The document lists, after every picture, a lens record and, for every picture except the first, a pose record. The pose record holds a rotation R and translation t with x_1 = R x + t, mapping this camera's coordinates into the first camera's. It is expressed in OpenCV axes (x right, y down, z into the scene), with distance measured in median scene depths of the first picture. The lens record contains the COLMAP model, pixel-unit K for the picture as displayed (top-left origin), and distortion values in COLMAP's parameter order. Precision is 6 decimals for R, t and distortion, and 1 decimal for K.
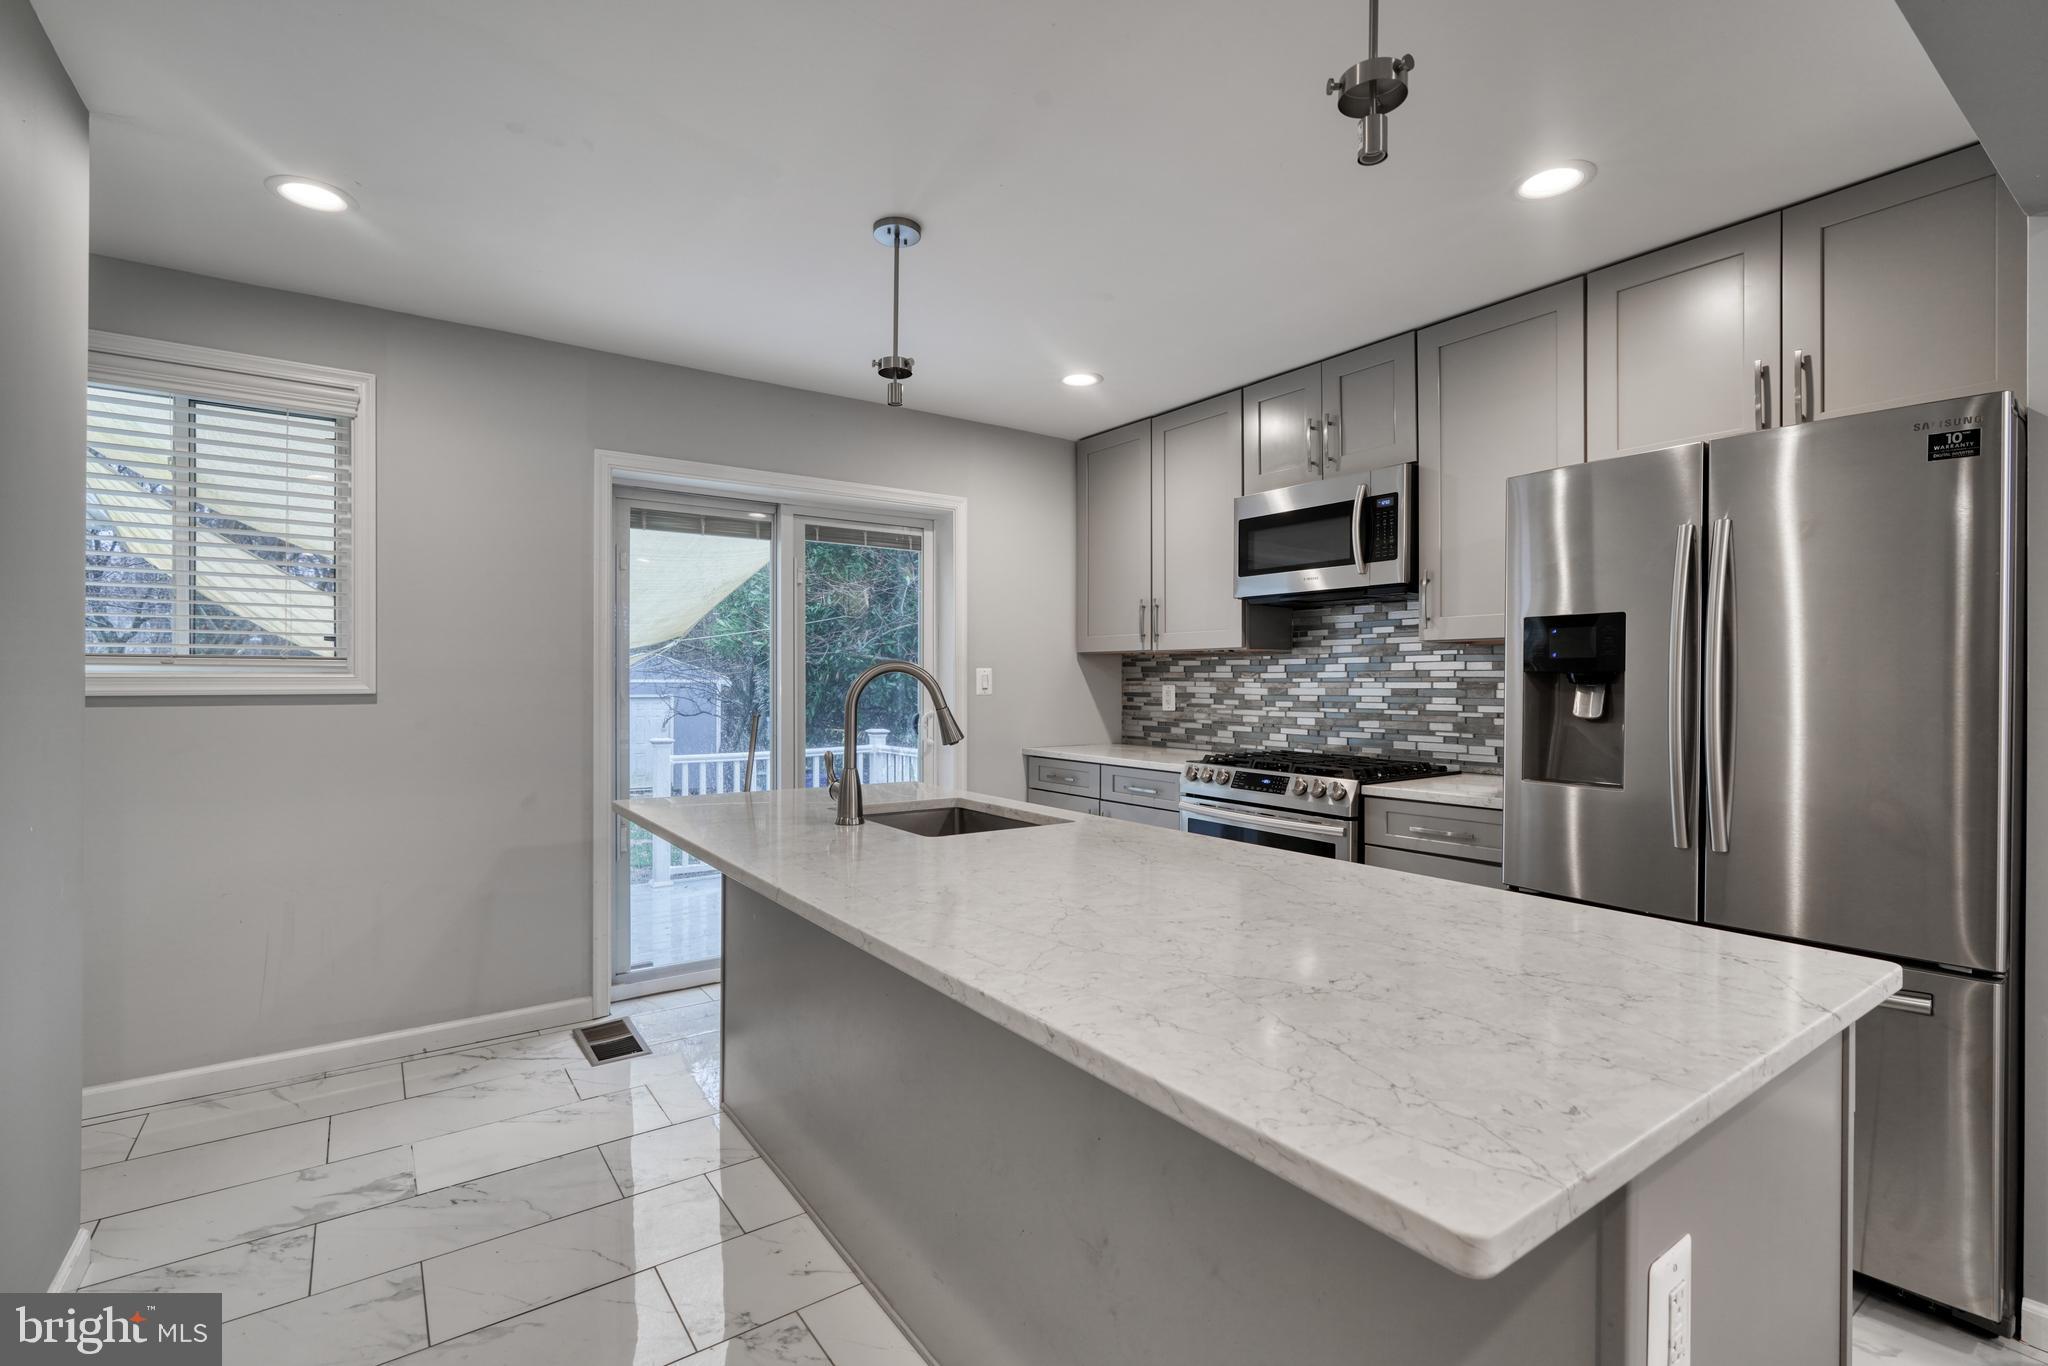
lens RADIAL K [[929.4, 0, 999.8], [0, 929.4, 691.7], [0, 0, 1]] dist [-0.013422, 0.005323]
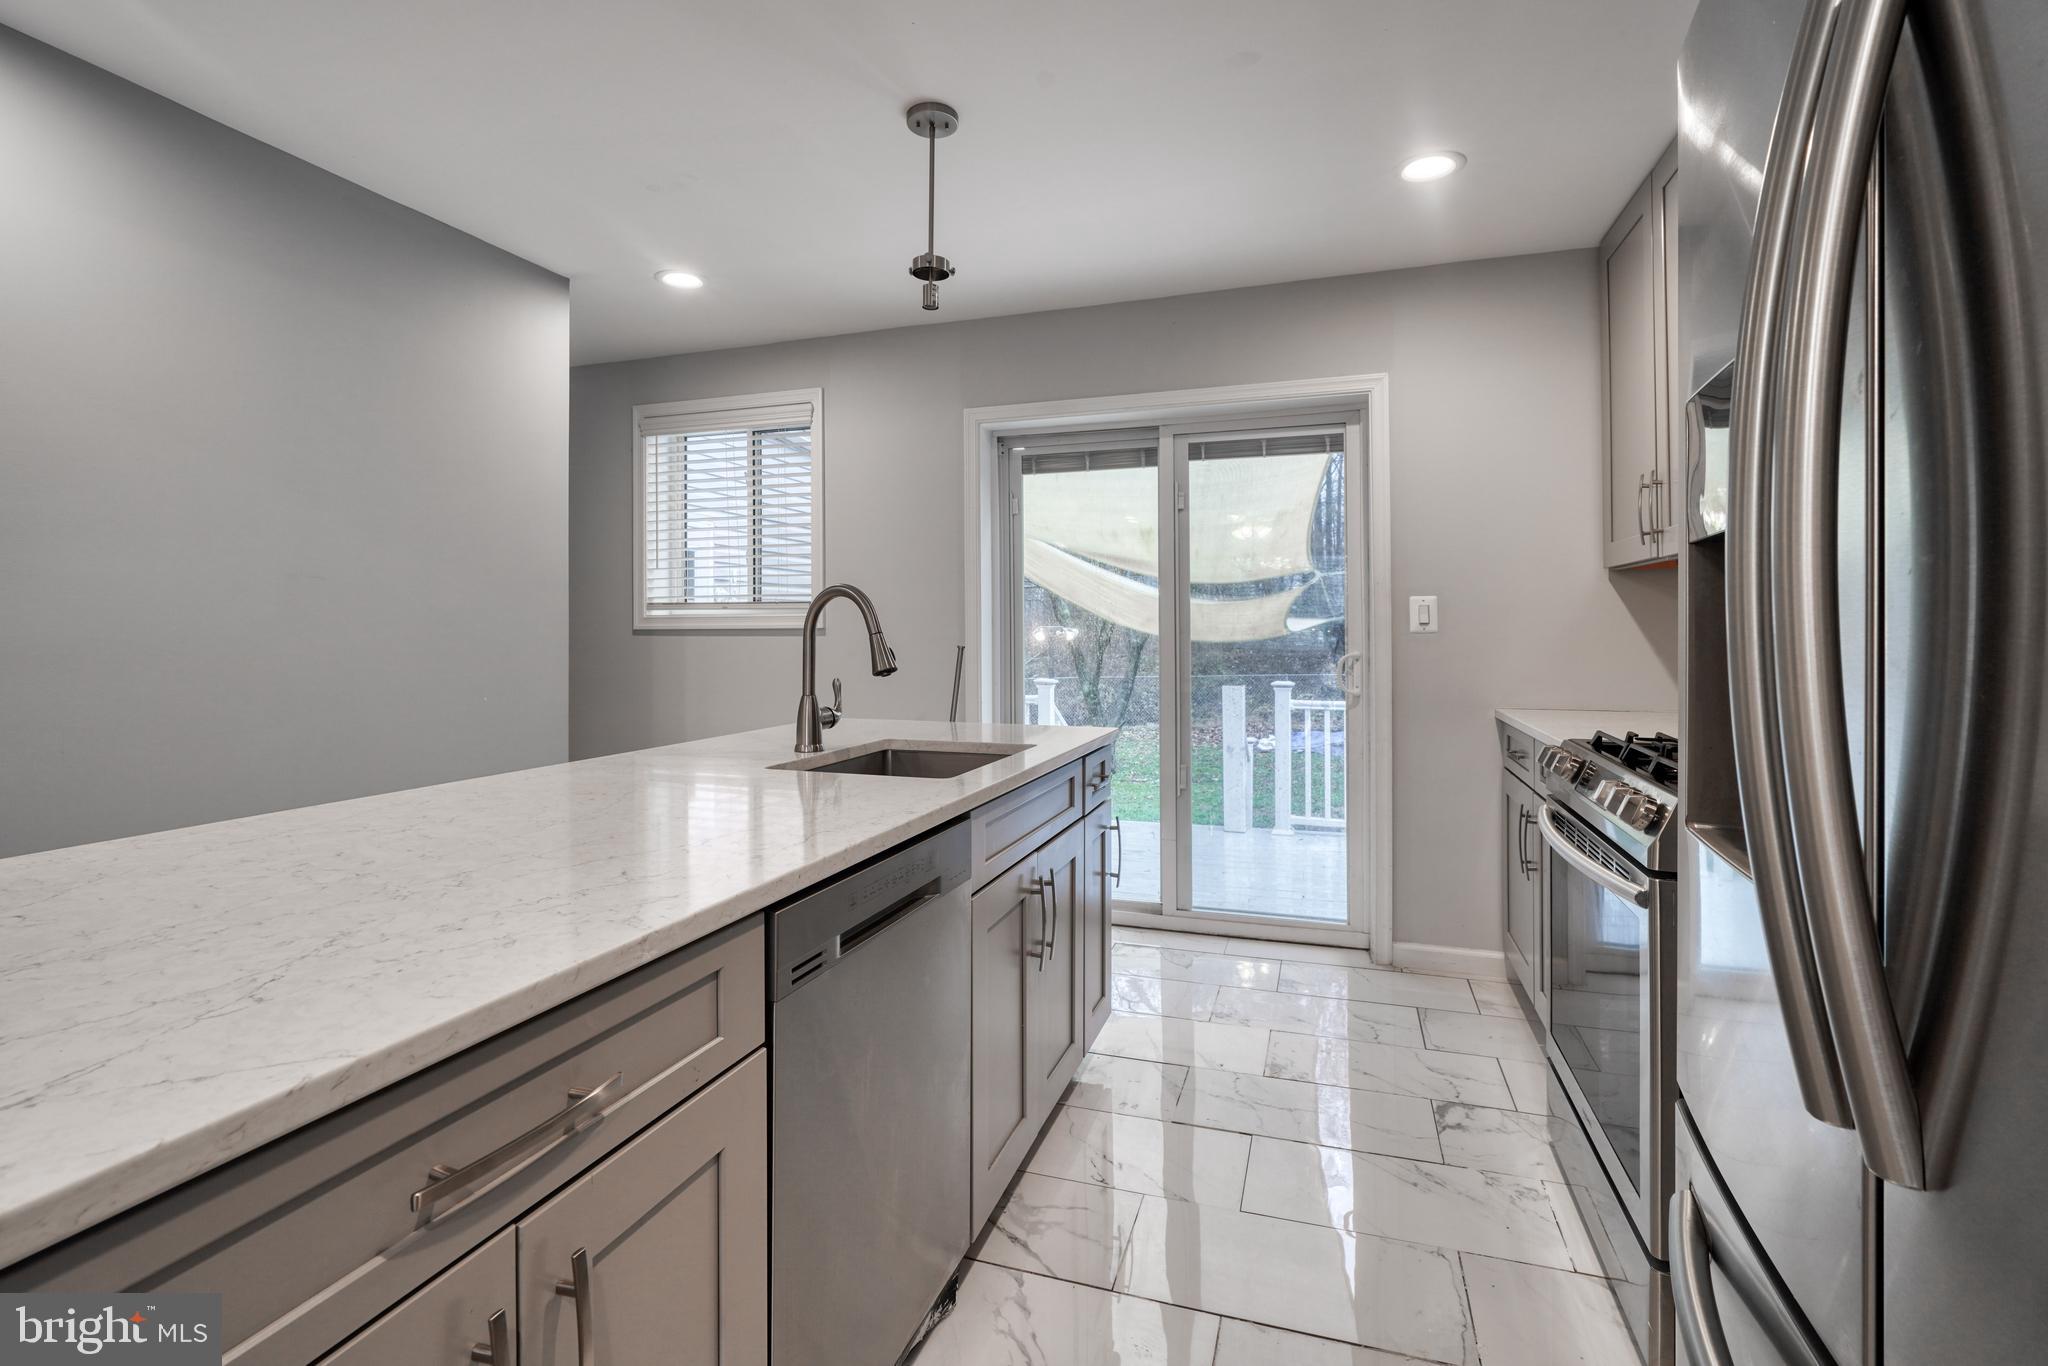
lens RADIAL K [[929.4, 0, 1016.8], [0, 929.4, 623.4], [0, 0, 1]] dist [-0.013422, 0.005323]
pose [[0.594891, -0.009526, -0.803750, 0.448854], [-0.006464, 0.999841, -0.016634, 0.012546], [0.803781, 0.015091, 0.594734, 0.354232]]
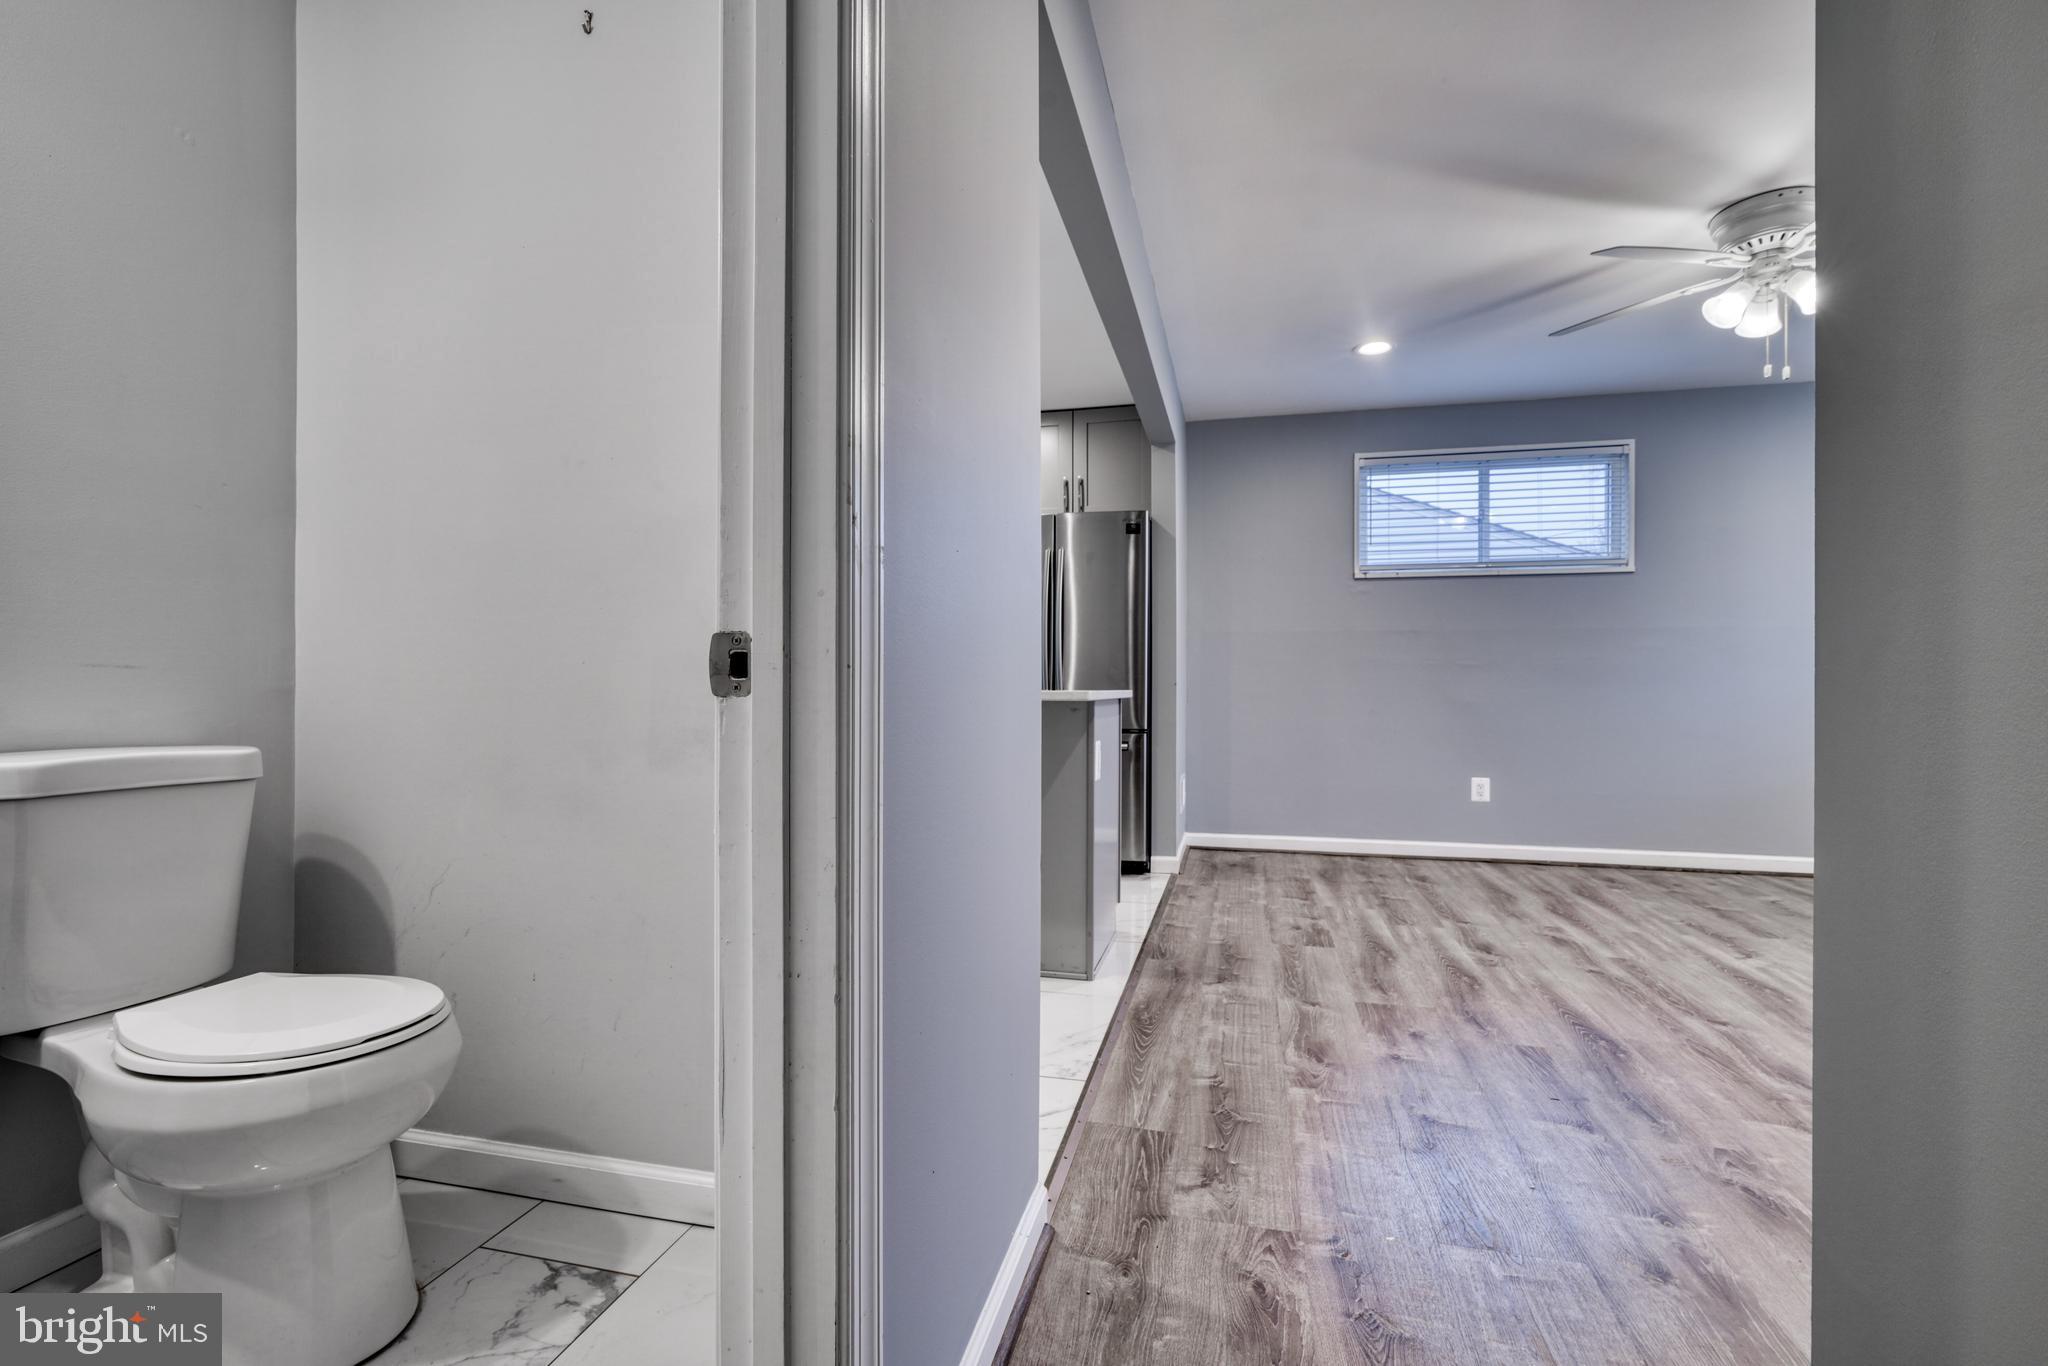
lens RADIAL K [[929.4, 0, 1008.1], [0, 929.4, 684.6], [0, 0, 1]] dist [-0.013422, 0.005323]
pose [[0.750796, 0.004806, 0.660517, -0.444523], [0.003638, 0.999928, -0.011411, 0.093749], [-0.660524, 0.010970, 0.750724, -0.337102]]
